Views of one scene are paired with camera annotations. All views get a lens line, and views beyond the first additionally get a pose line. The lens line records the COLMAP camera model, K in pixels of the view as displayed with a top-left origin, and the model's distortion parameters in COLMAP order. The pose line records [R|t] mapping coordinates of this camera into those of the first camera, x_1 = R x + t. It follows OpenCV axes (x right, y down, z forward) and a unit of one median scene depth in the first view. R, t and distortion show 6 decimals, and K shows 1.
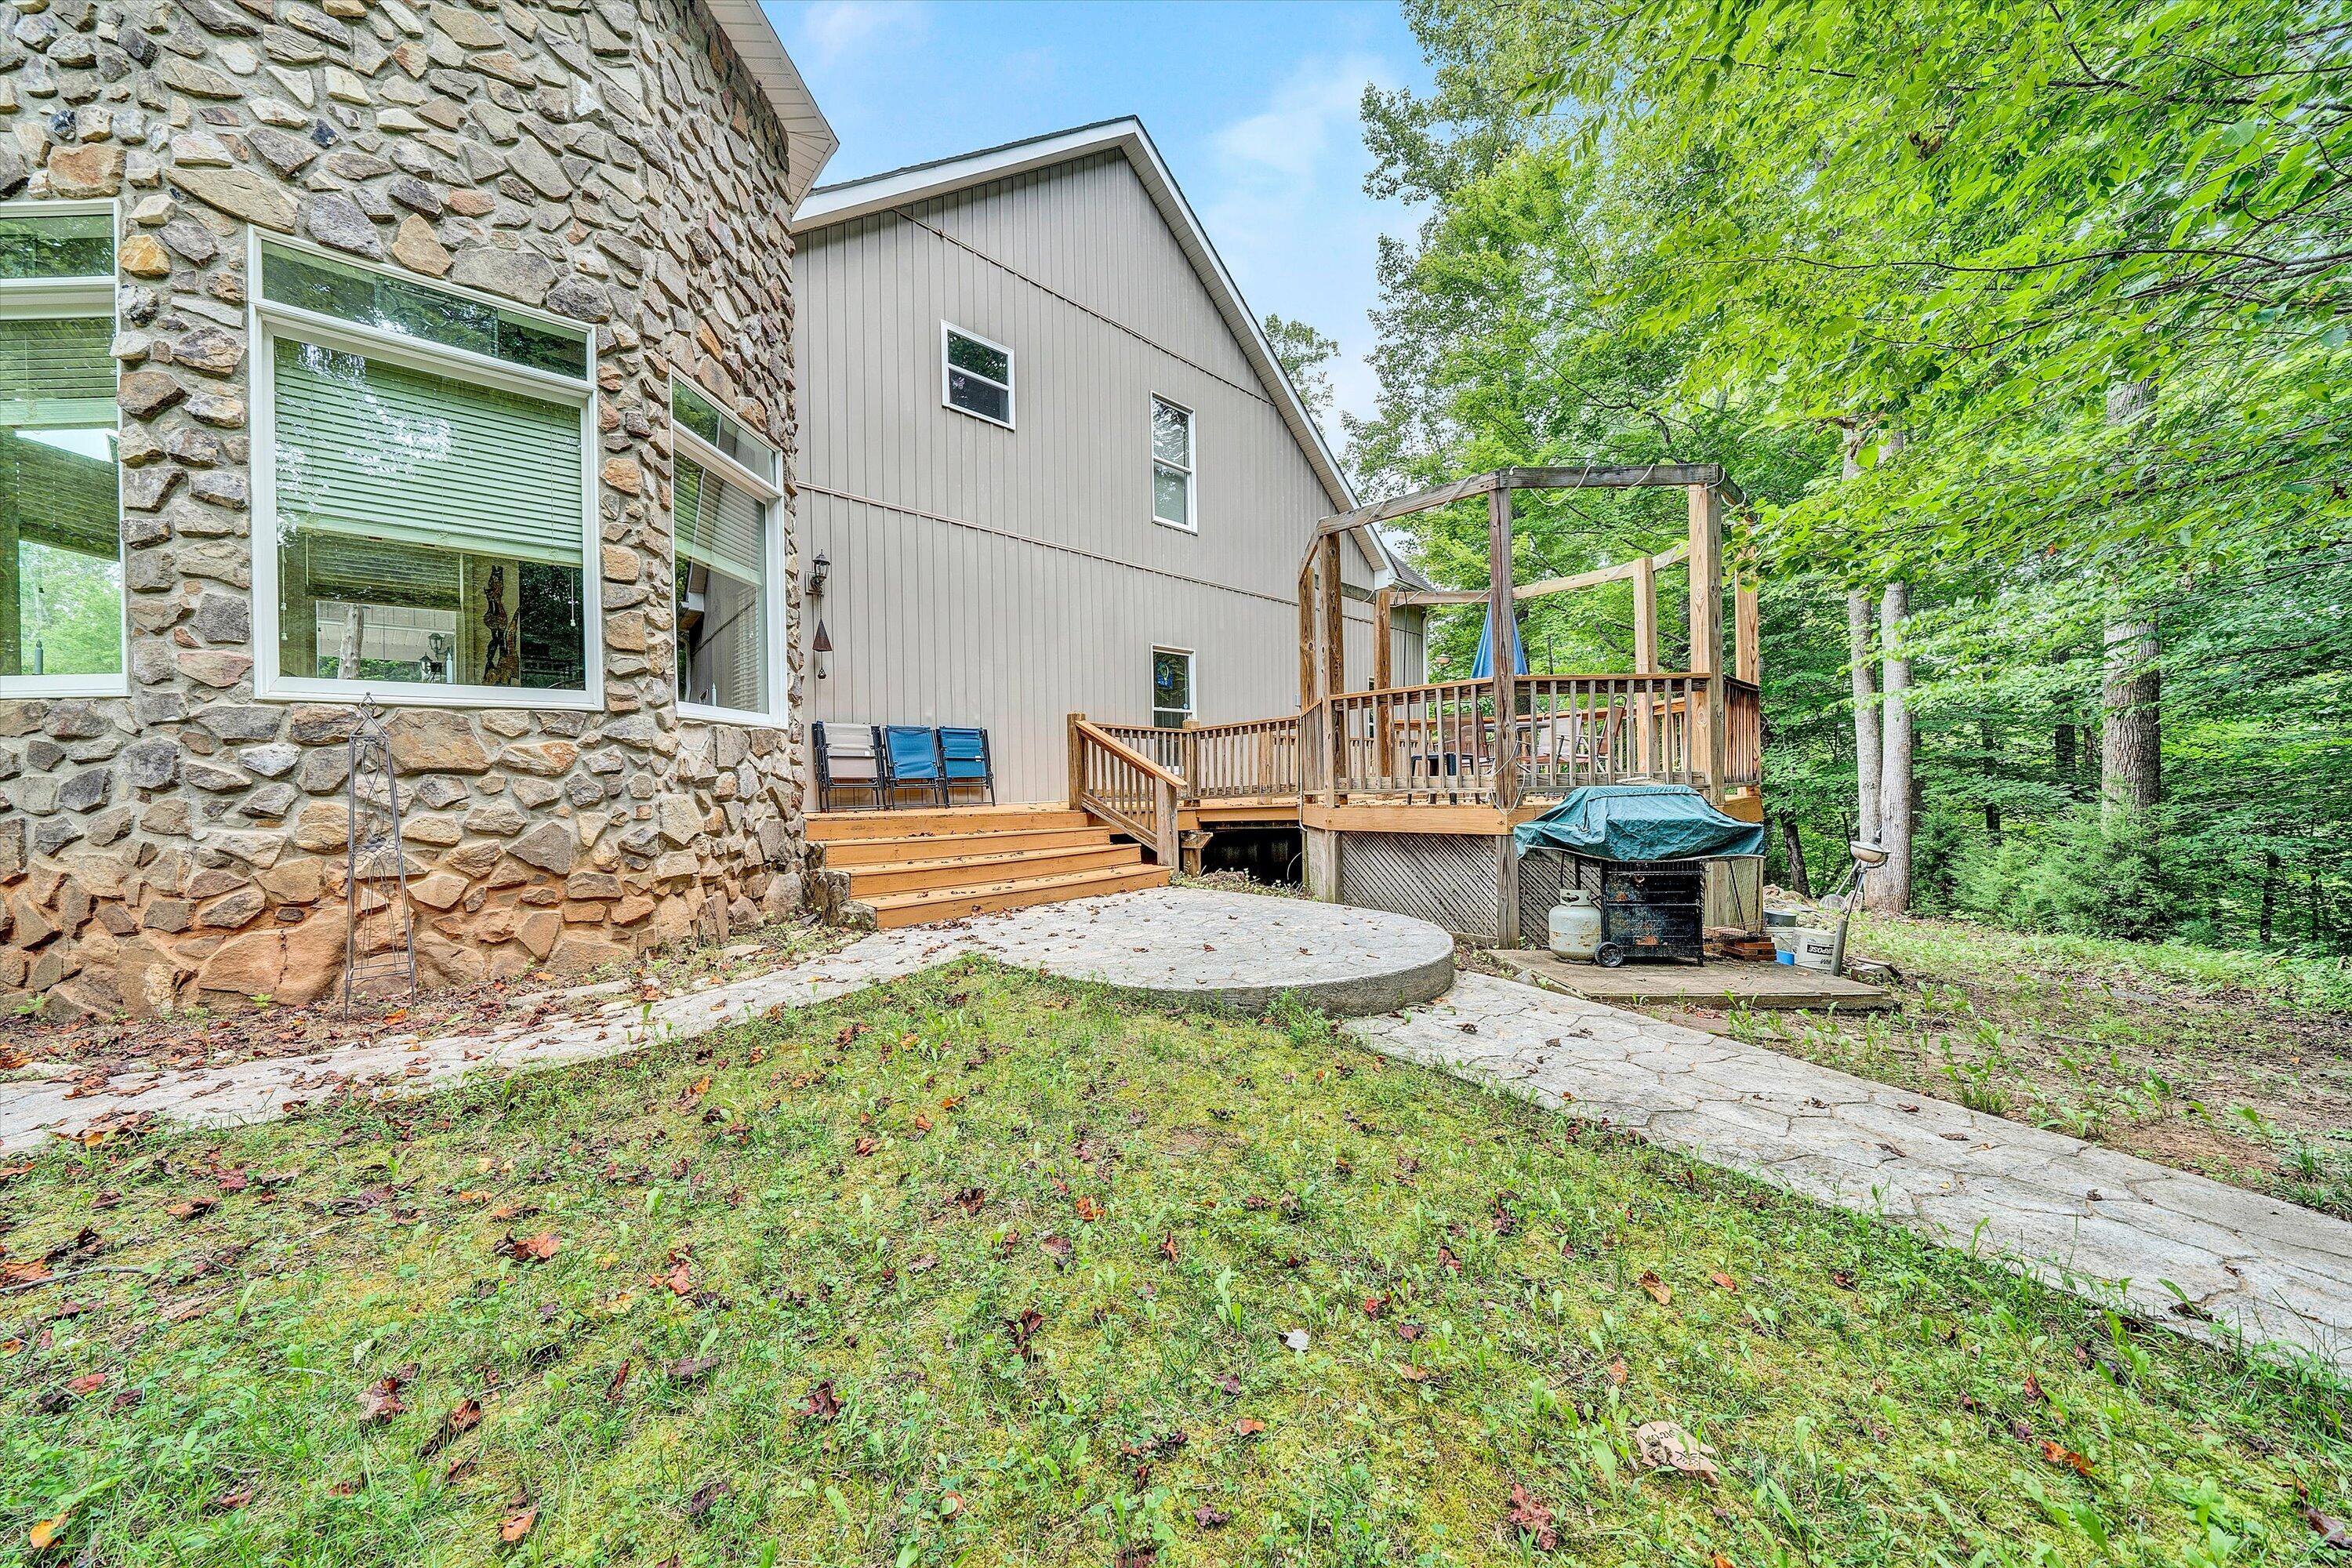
lens RADIAL K [[857.2, 0, 1180.9], [0, 857.2, 781.1], [0, 0, 1]] dist [-0.001466, 0.000304]
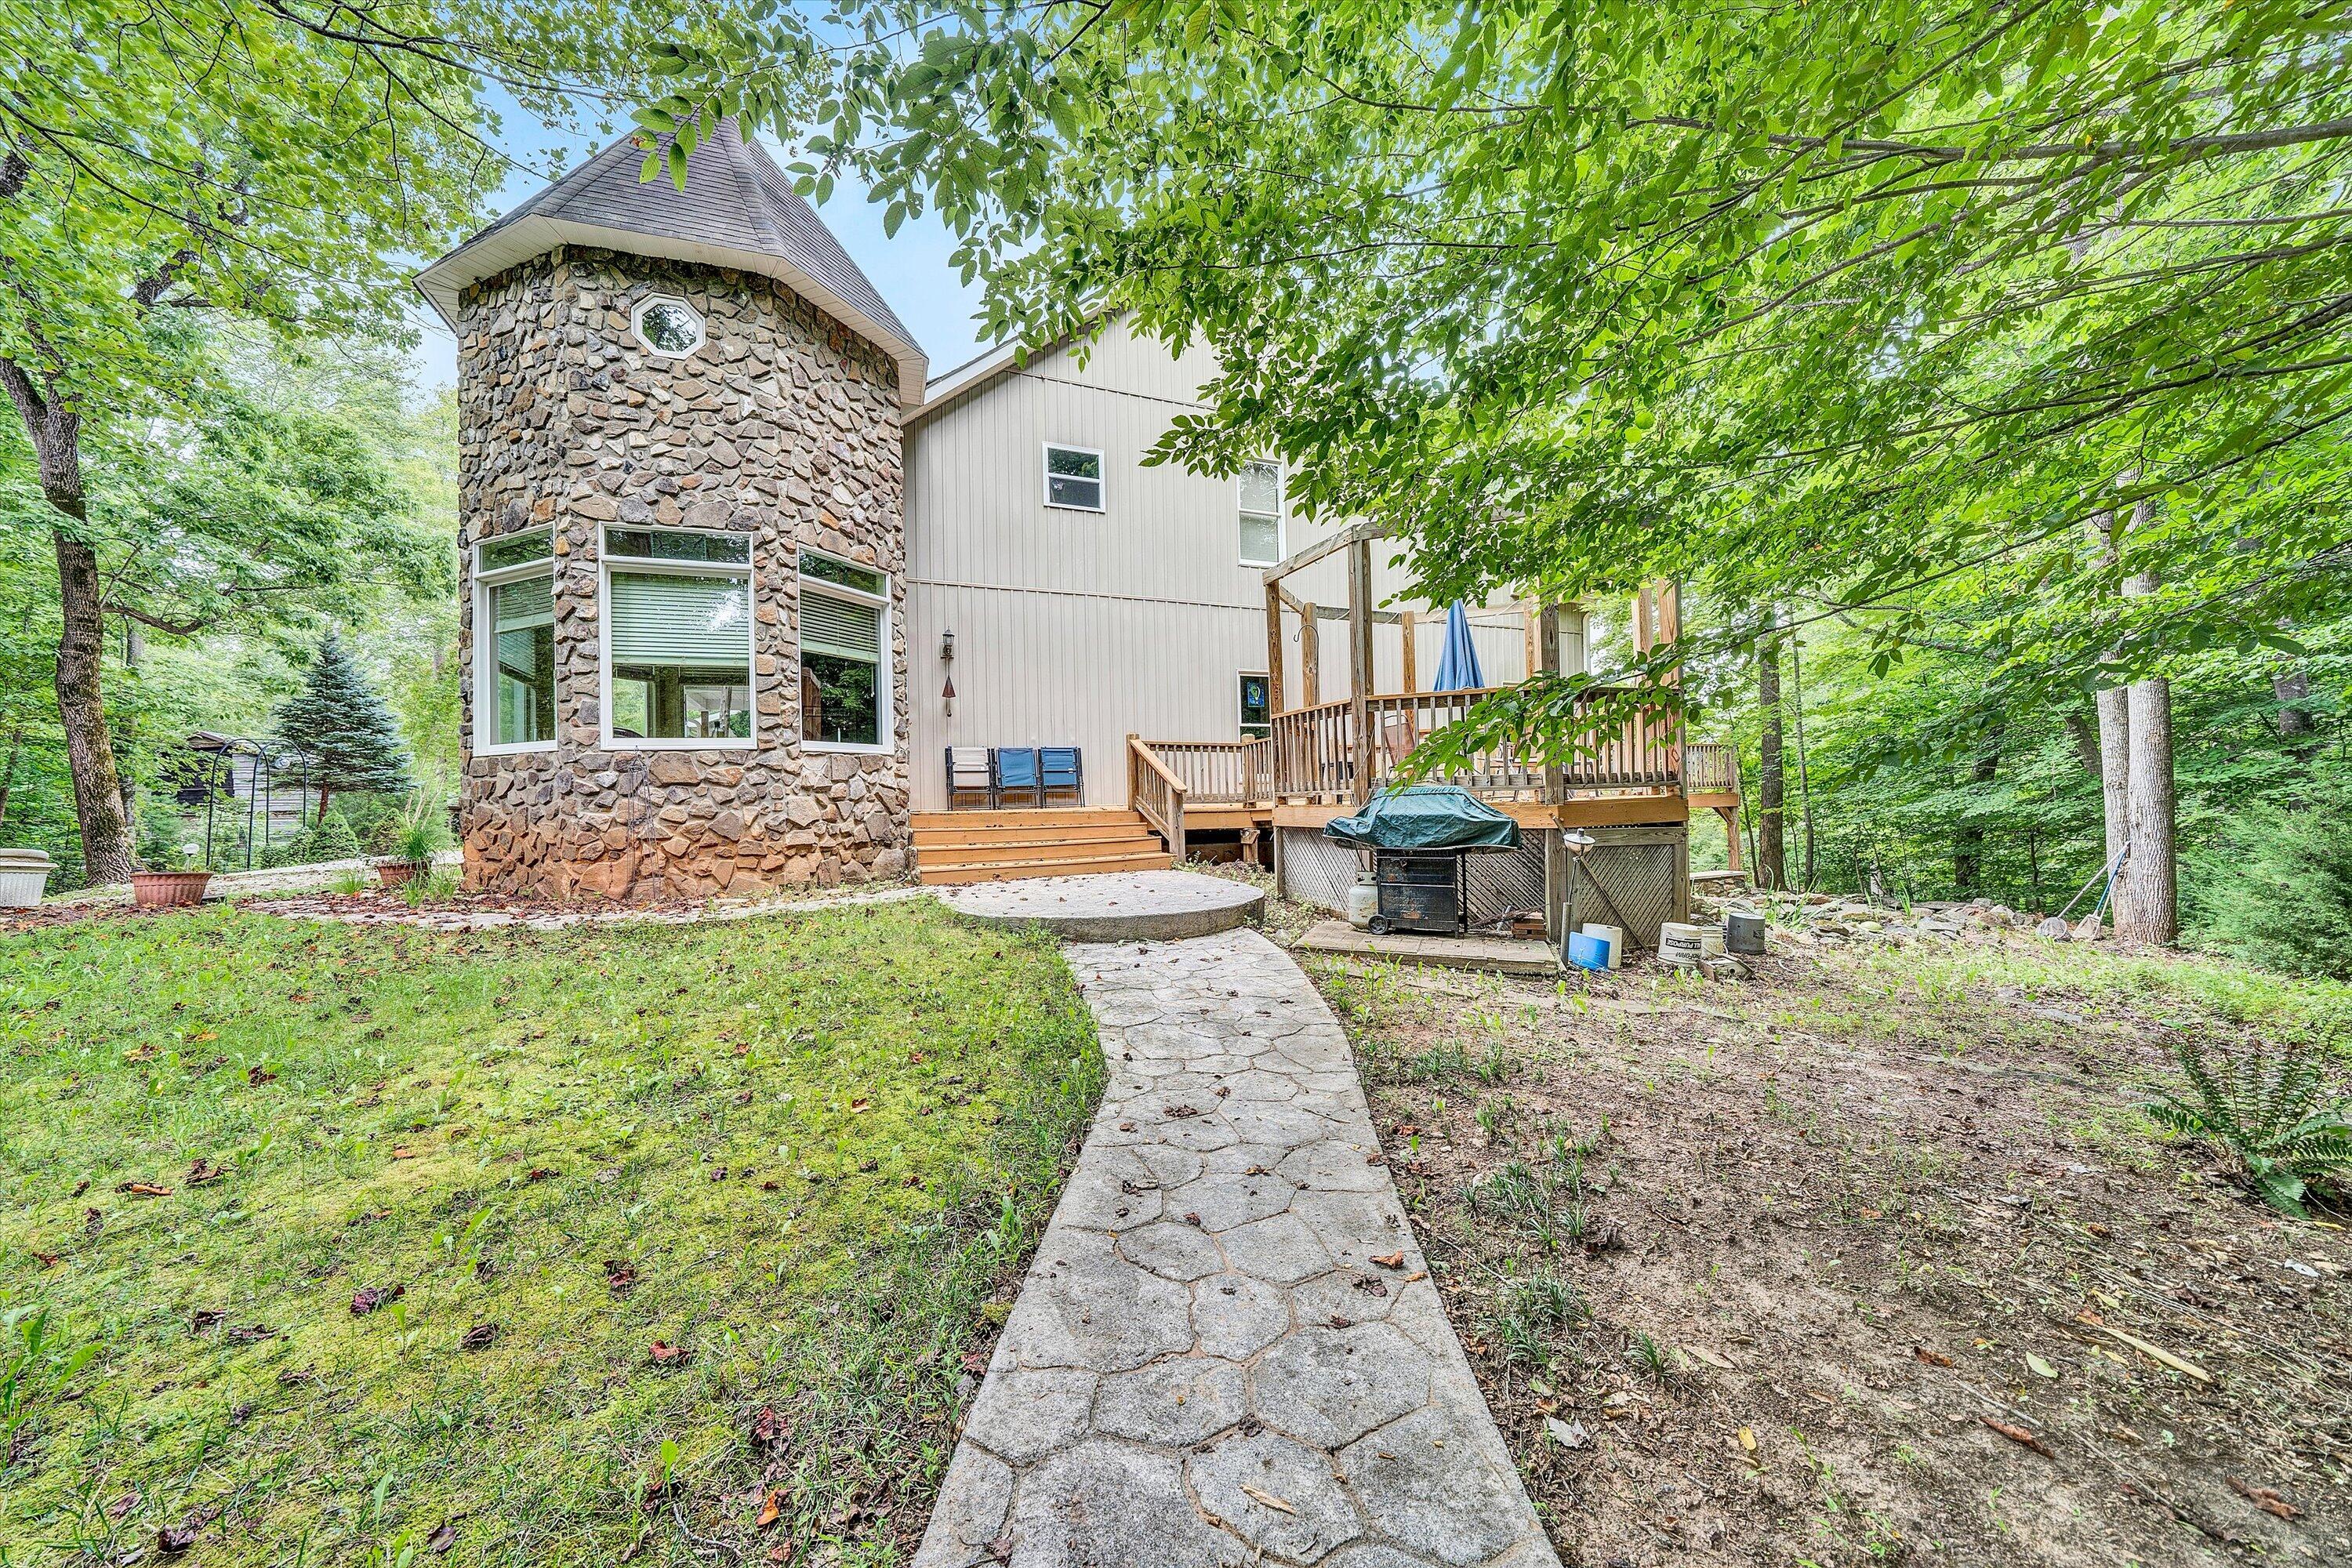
lens RADIAL K [[884.7, 0, 1176.0], [0, 884.7, 784.0], [0, 0, 1]] dist [0.001327, 0.000080]
pose [[0.915229, -0.008984, -0.402833, 0.828325], [0.006952, 0.999955, -0.006507, 0.007626], [0.402874, 0.003154, 0.915250, -0.314085]]
